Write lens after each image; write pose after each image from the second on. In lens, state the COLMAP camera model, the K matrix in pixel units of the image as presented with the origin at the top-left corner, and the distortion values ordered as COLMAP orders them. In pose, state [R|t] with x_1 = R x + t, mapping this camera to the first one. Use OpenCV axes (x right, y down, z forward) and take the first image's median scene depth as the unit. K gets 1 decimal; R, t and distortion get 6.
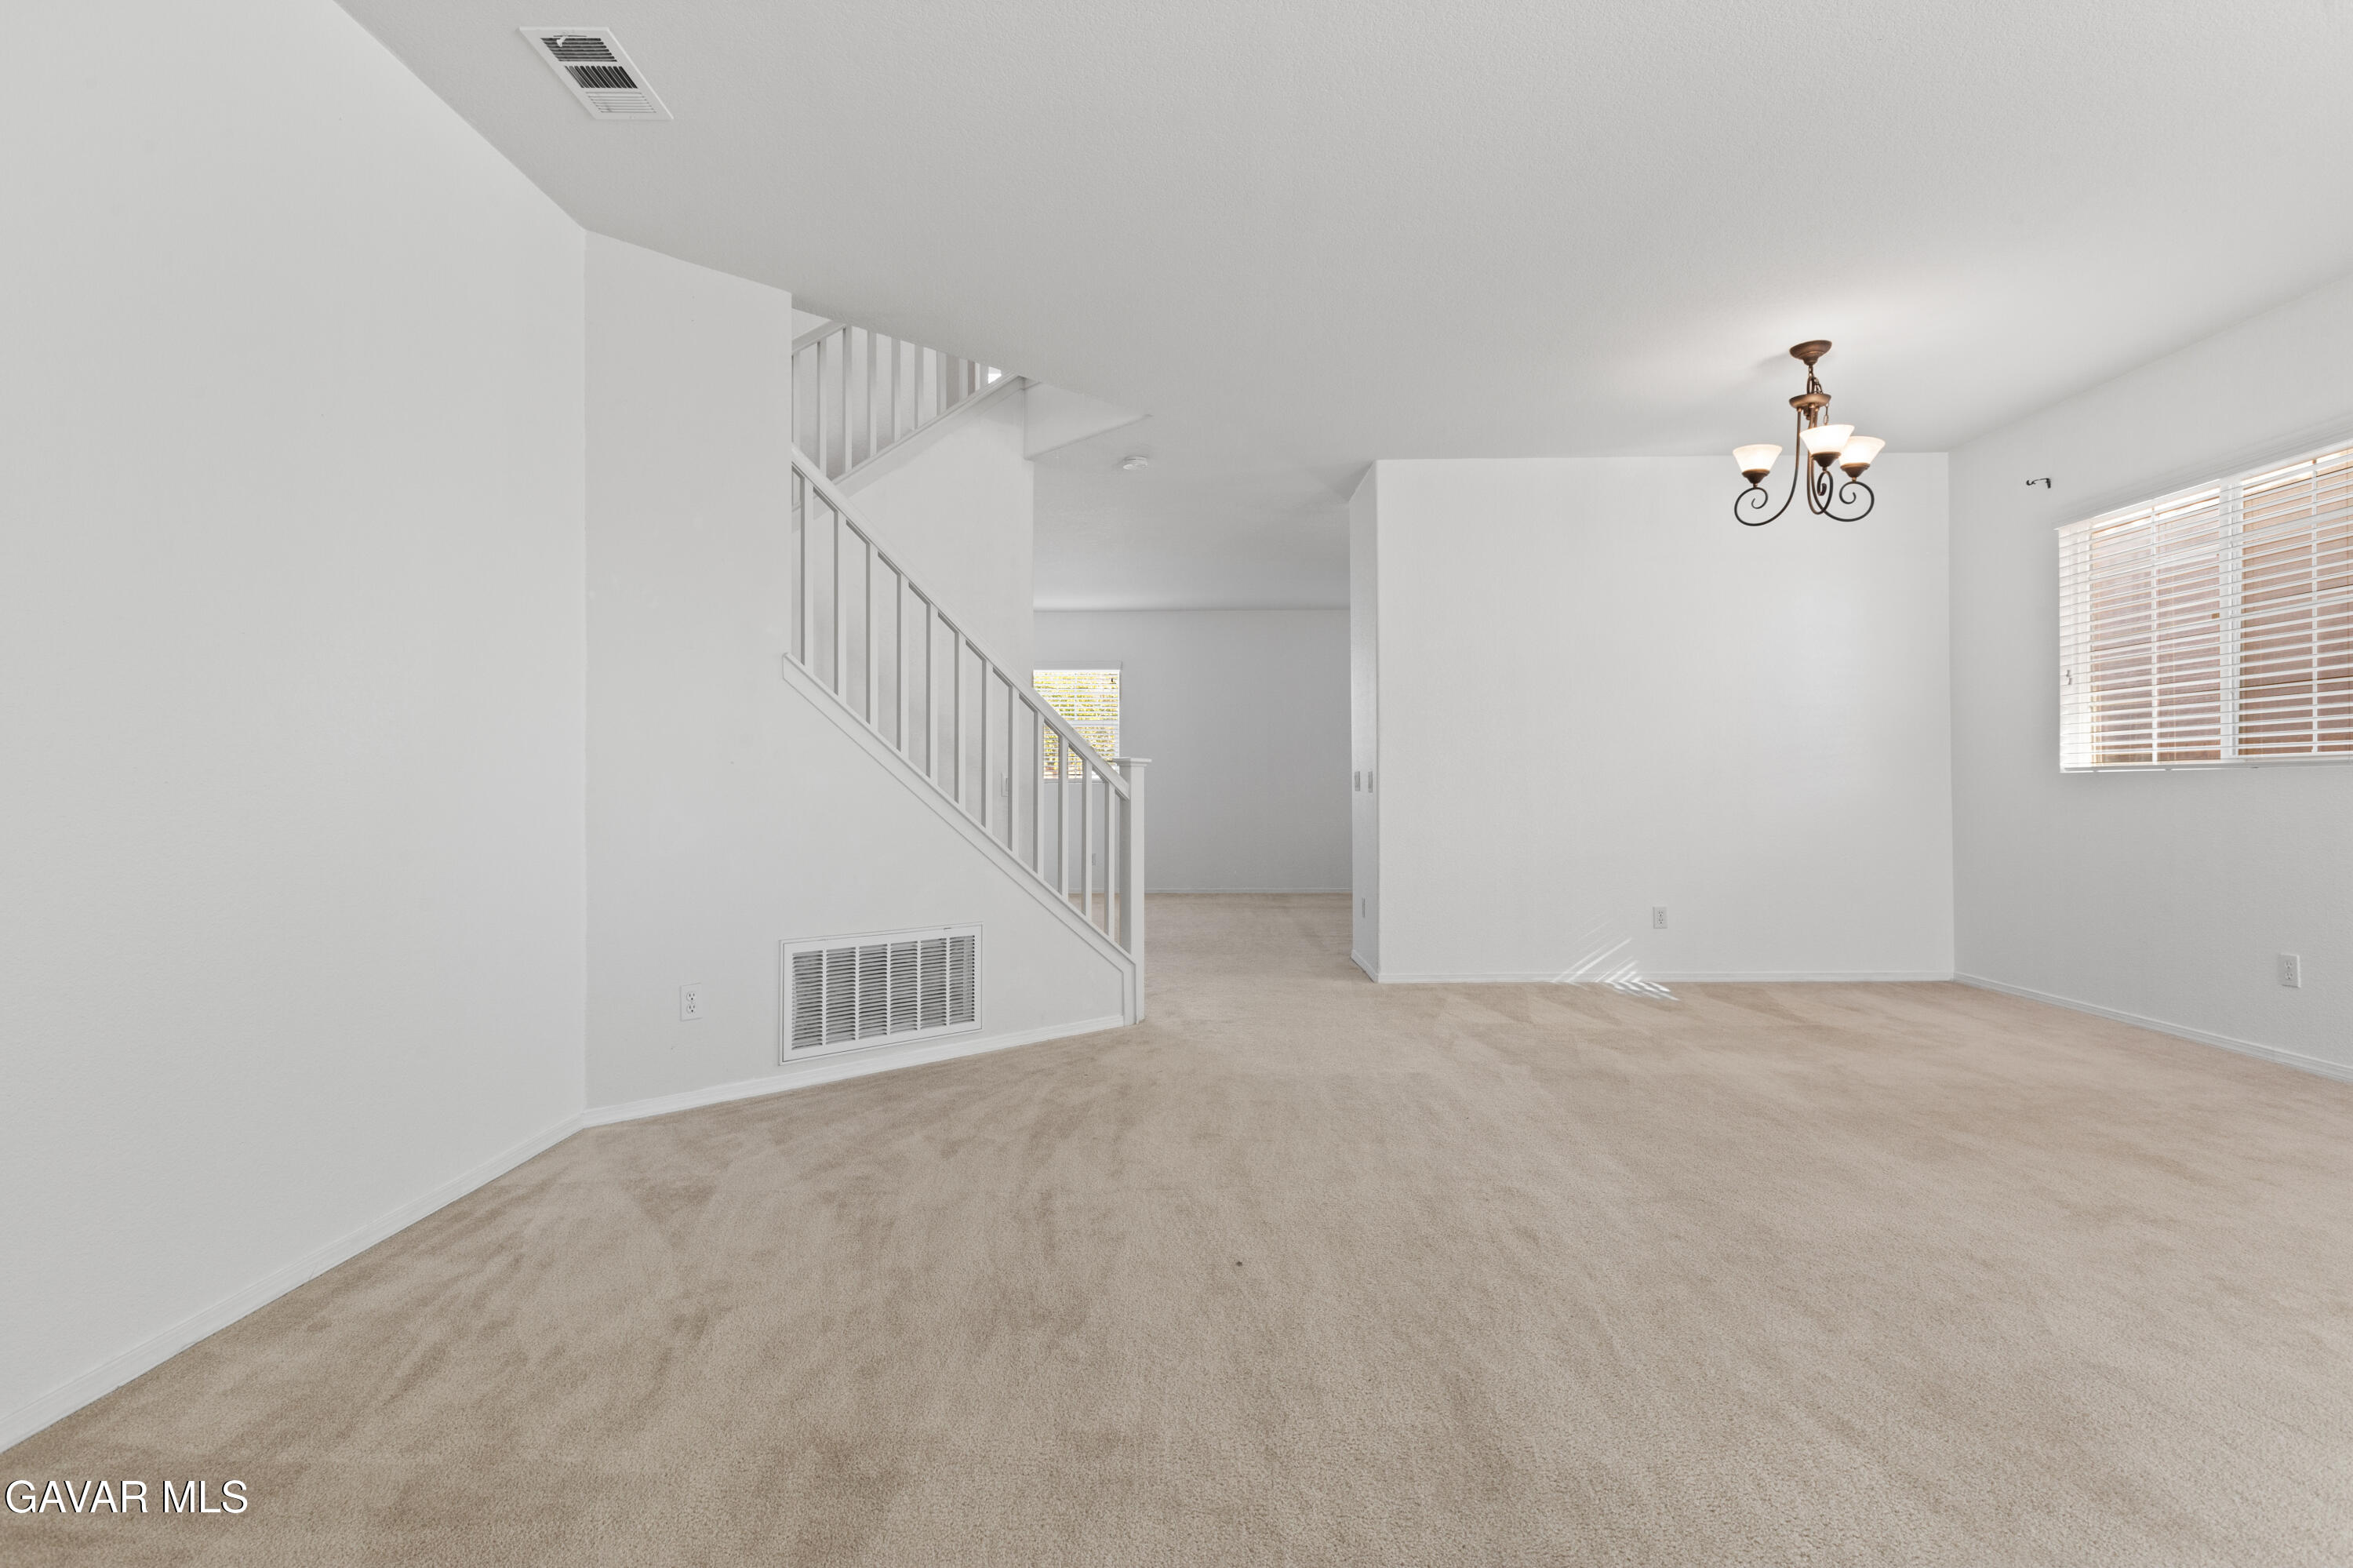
lens RADIAL K [[1165.2, 0, 1174.1], [0, 1165.2, 779.8], [0, 0, 1]] dist [-0.001963, -0.001977]
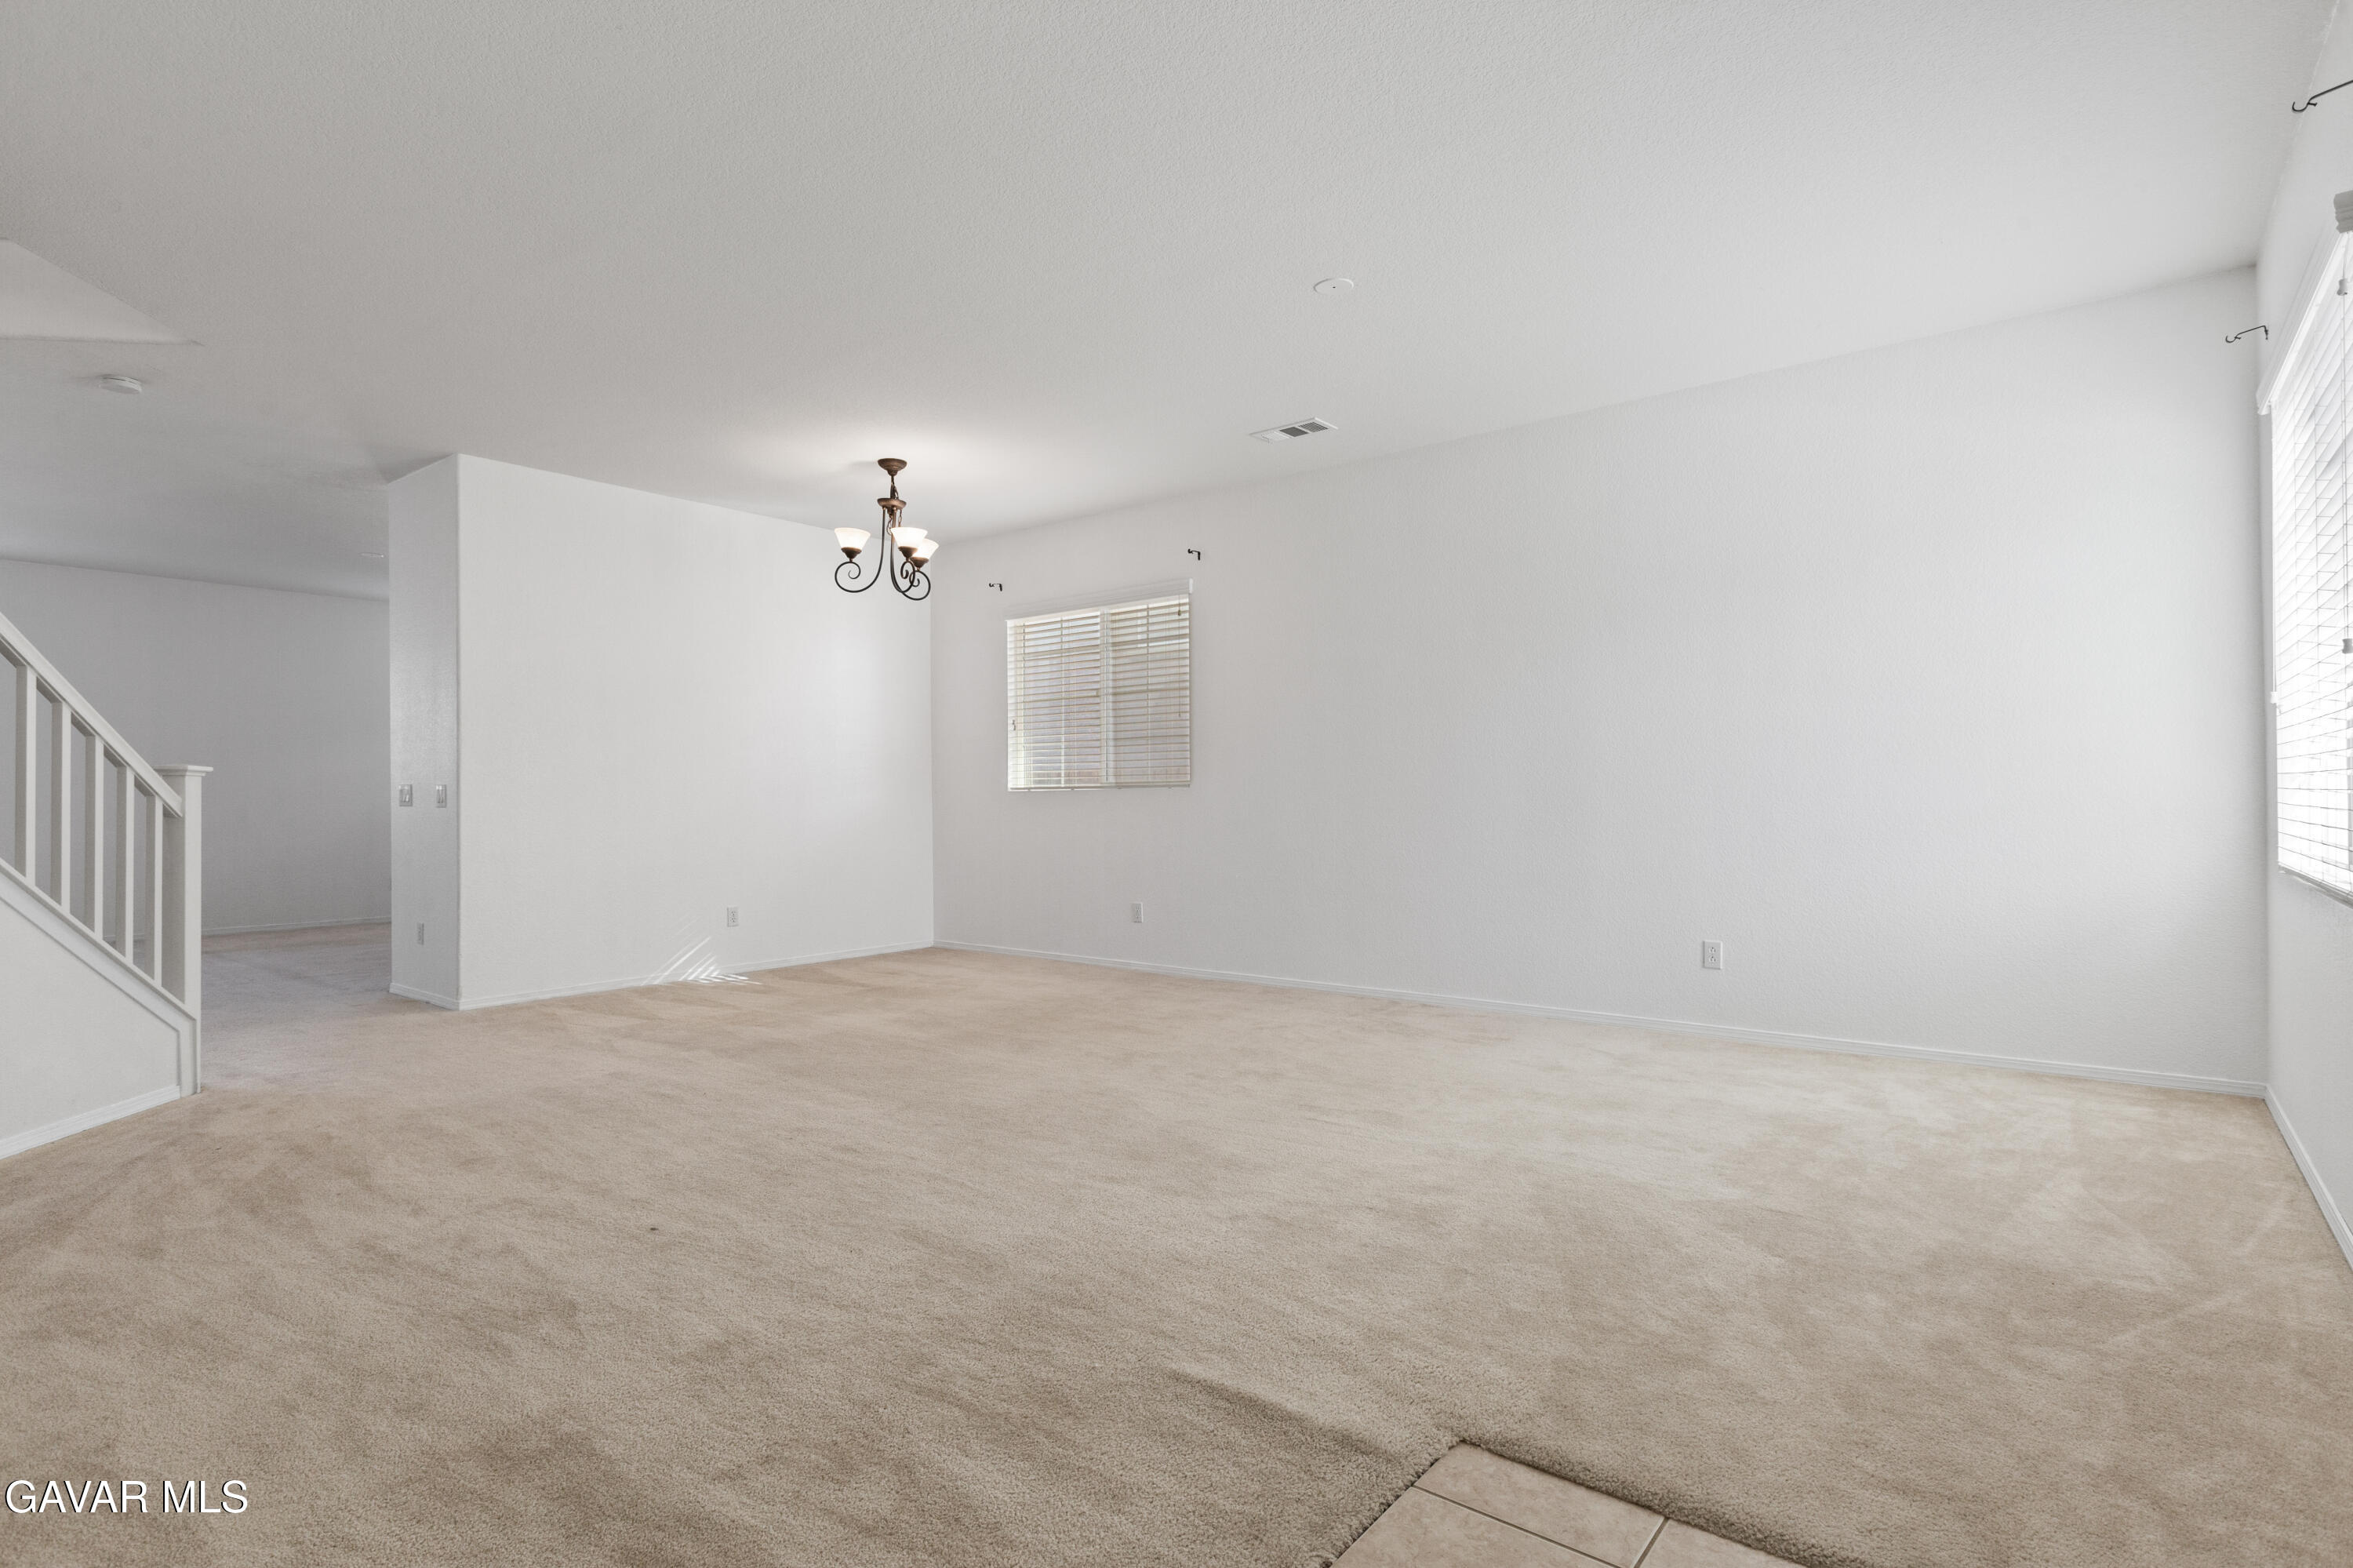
lens RADIAL K [[1165.2, 0, 1182.2], [0, 1165.2, 788.7], [0, 0, 1]] dist [-0.001963, -0.001977]
pose [[0.600947, 0.008230, 0.799247, -0.300639], [-0.003424, 0.999964, -0.007722, 0.001440], [-0.799282, 0.001904, 0.600954, -0.039968]]
